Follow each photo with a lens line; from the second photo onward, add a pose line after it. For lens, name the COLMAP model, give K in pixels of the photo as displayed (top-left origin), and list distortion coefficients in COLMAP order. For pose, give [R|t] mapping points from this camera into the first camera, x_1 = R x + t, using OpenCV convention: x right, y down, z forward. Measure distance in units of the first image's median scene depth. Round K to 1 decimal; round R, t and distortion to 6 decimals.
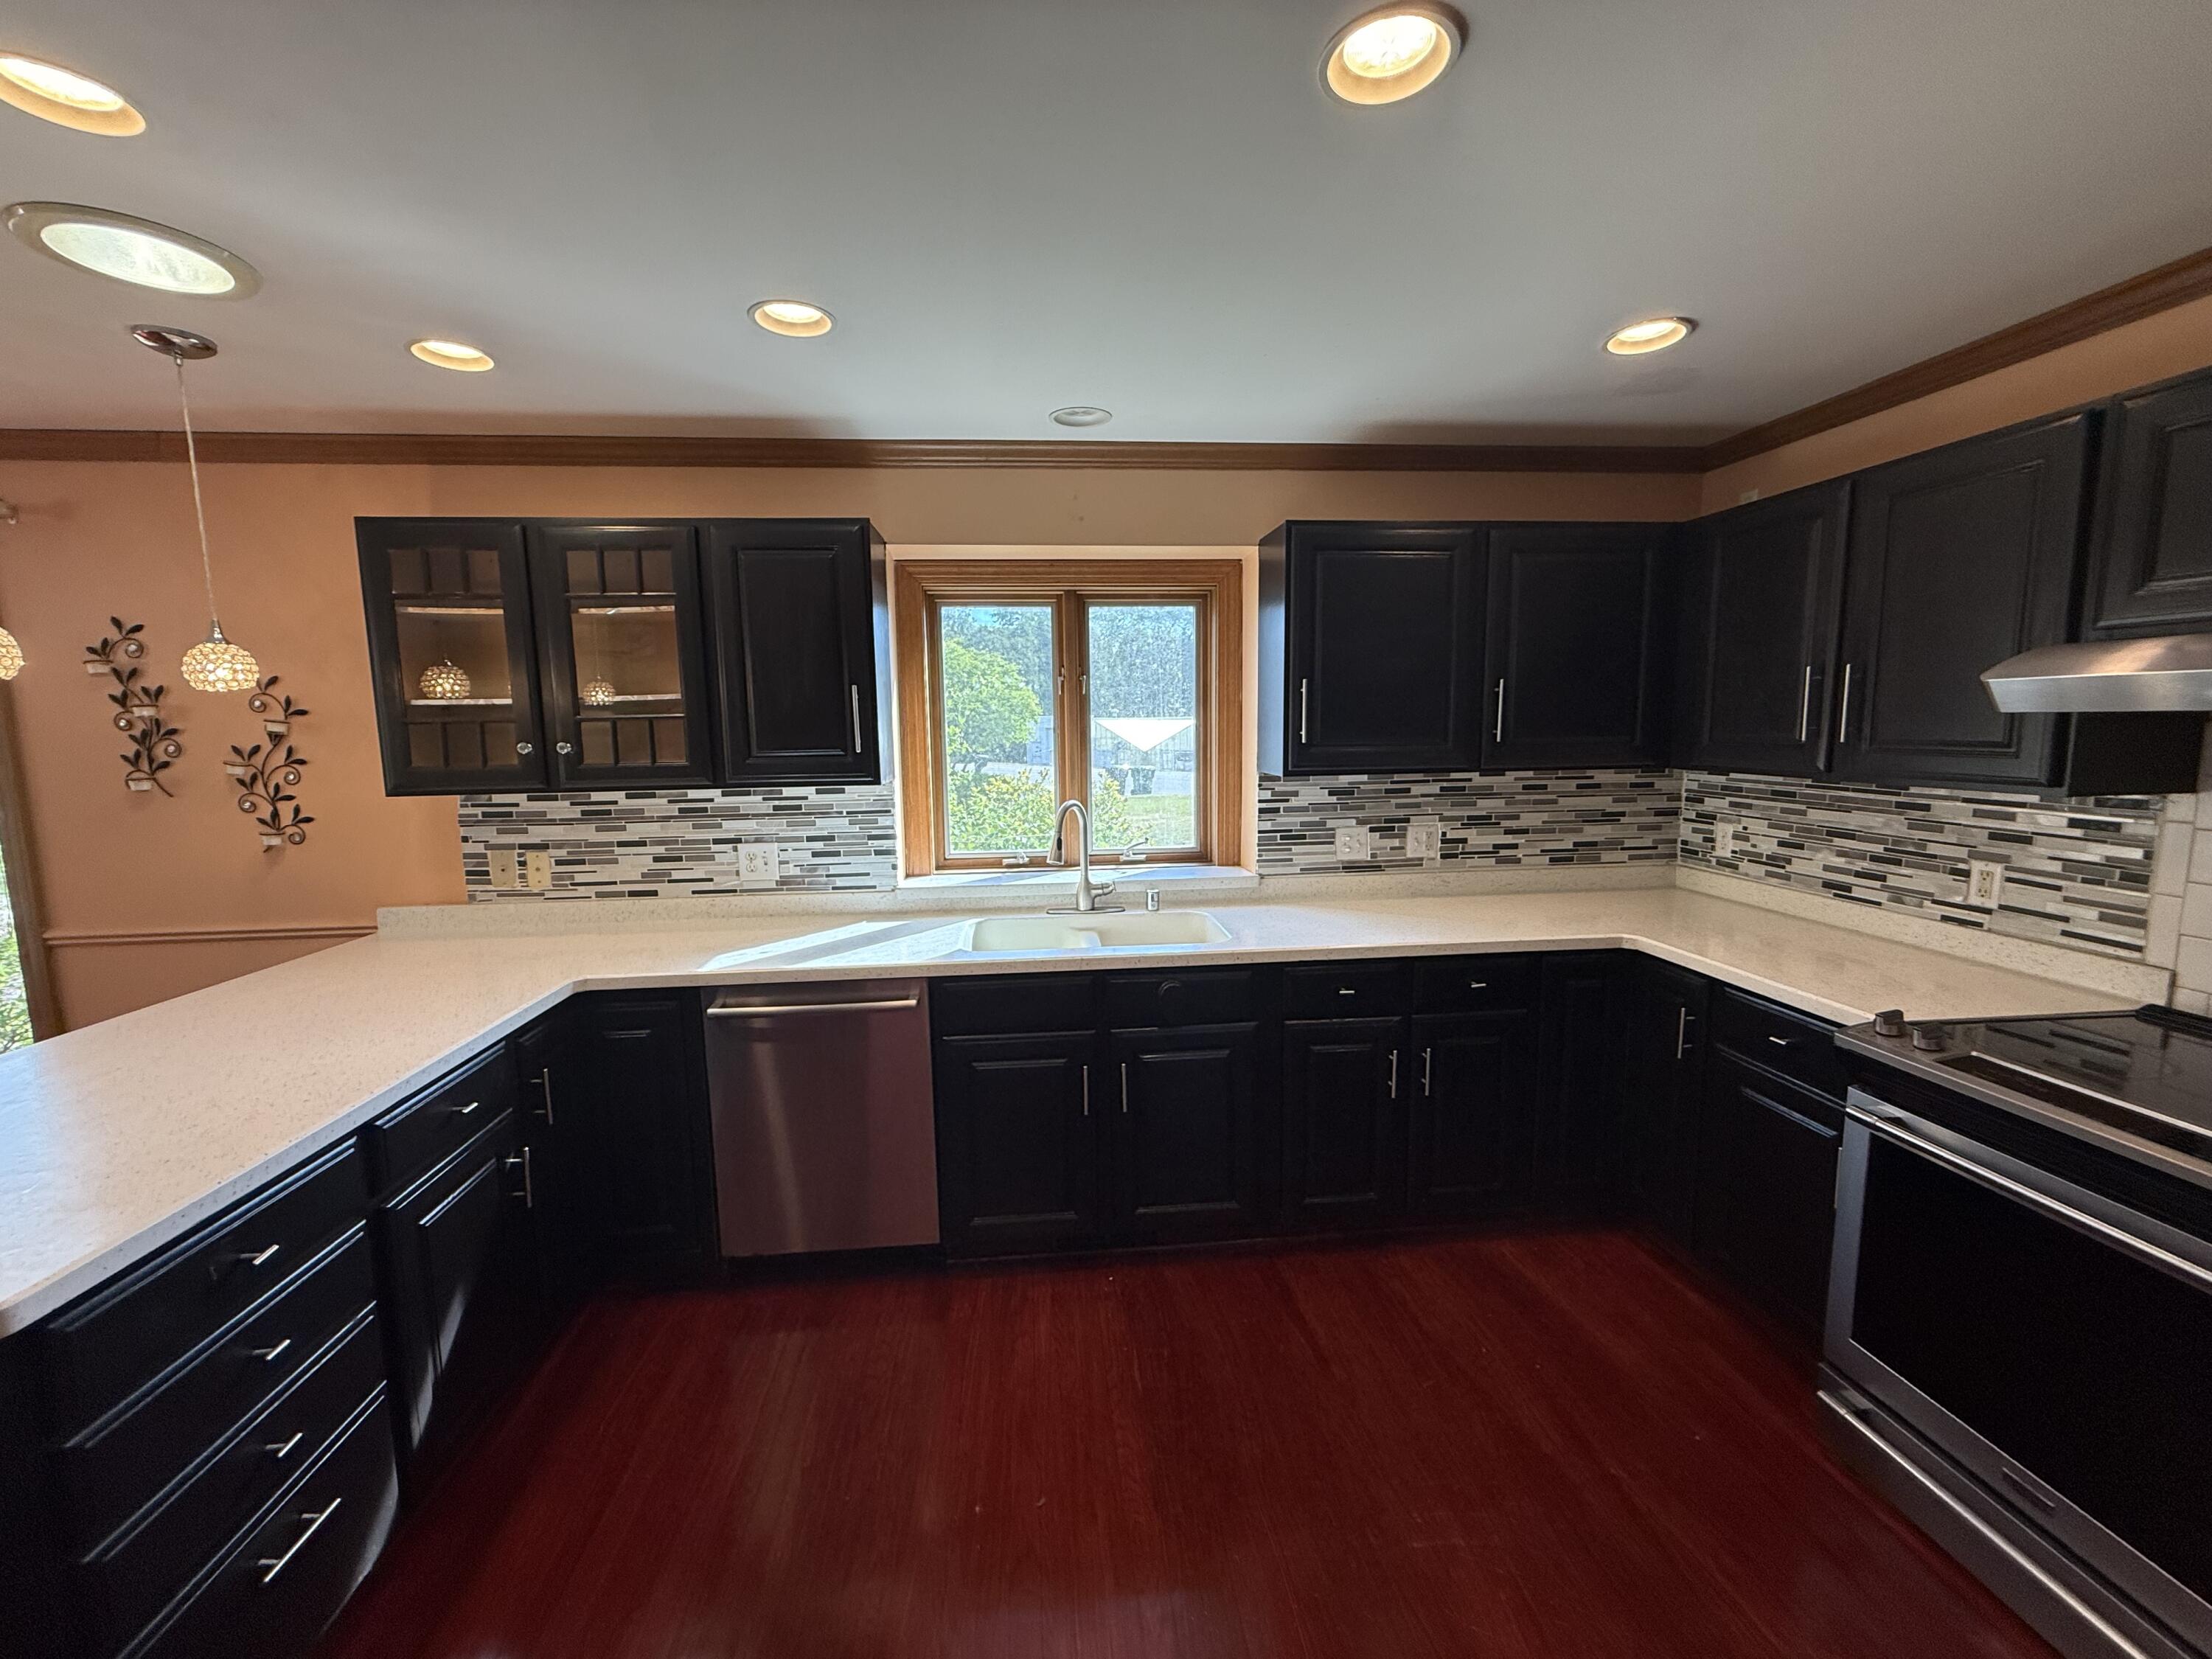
lens RADIAL K [[882.0, 0, 1106.2], [0, 882.0, 817.8], [0, 0, 1]] dist [-0.000826, 0.000572]
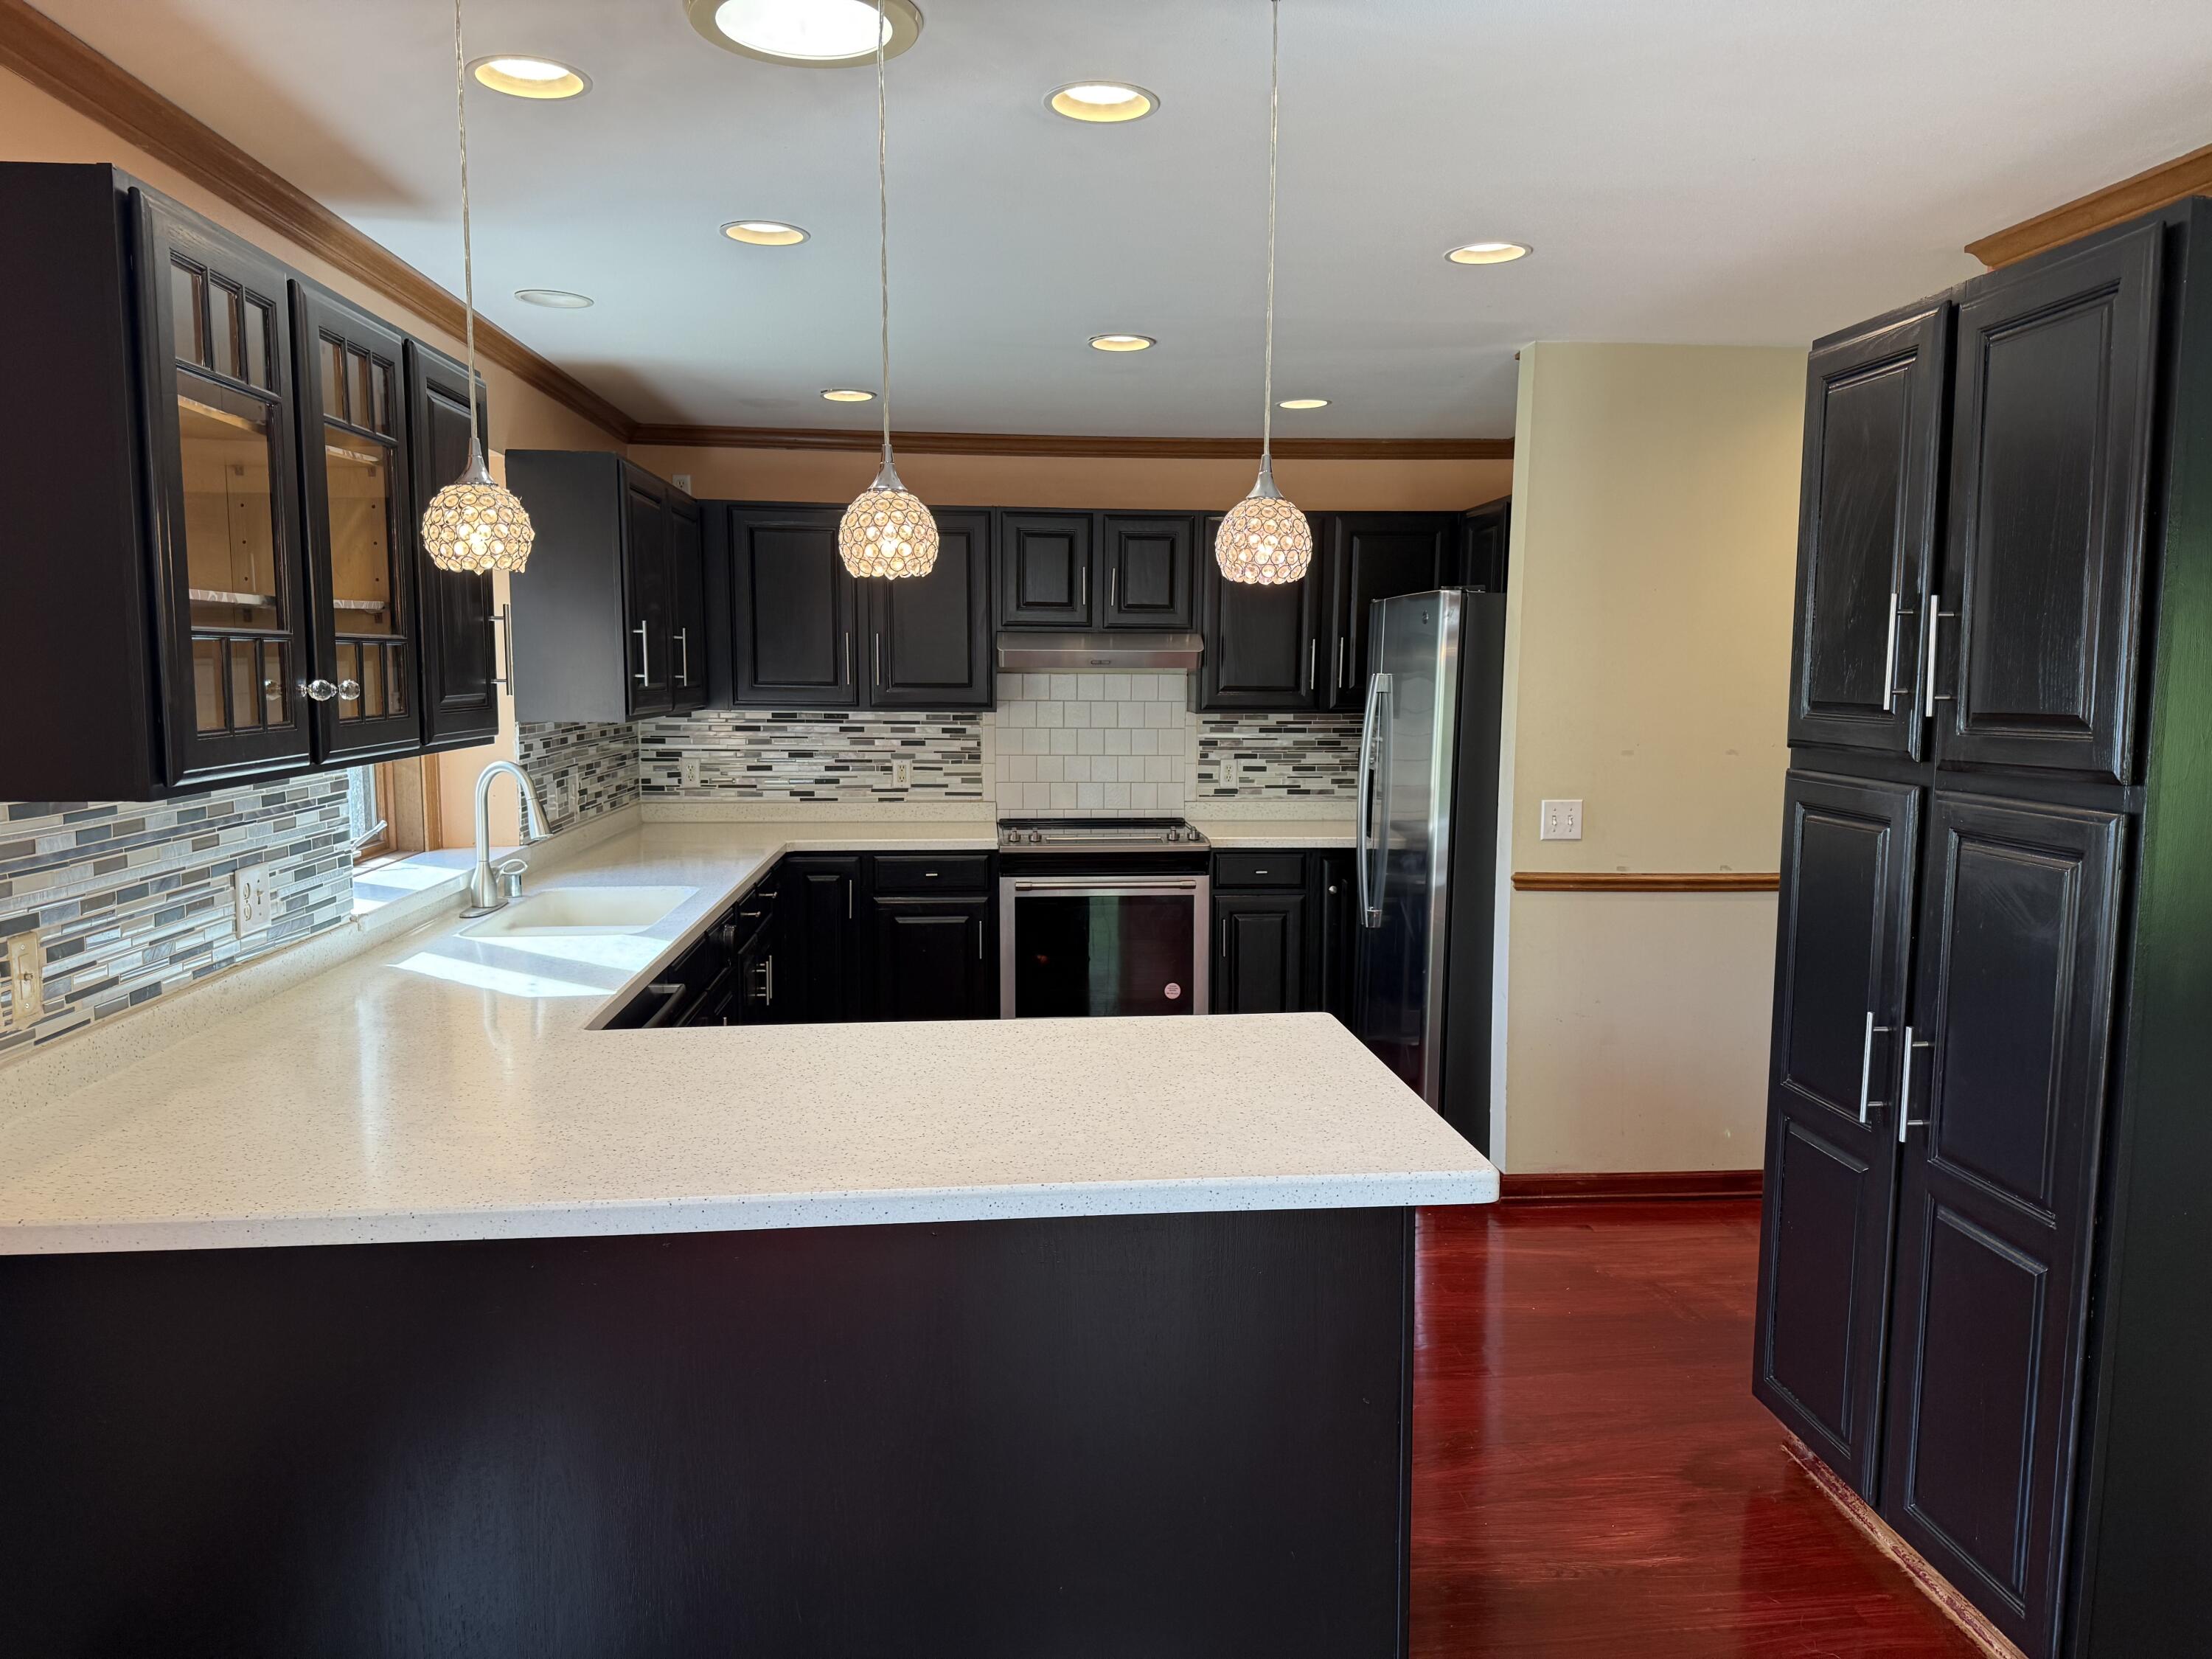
lens RADIAL K [[1538.8, 0, 1096.5], [0, 1538.8, 835.6], [0, 0, 1]] dist [0.024129, -0.020974]
pose [[0.023548, -0.096175, 0.995086, -1.764256], [0.101905, 0.990408, 0.093312, -0.037298], [-0.994515, 0.099207, 0.033122, 0.556538]]
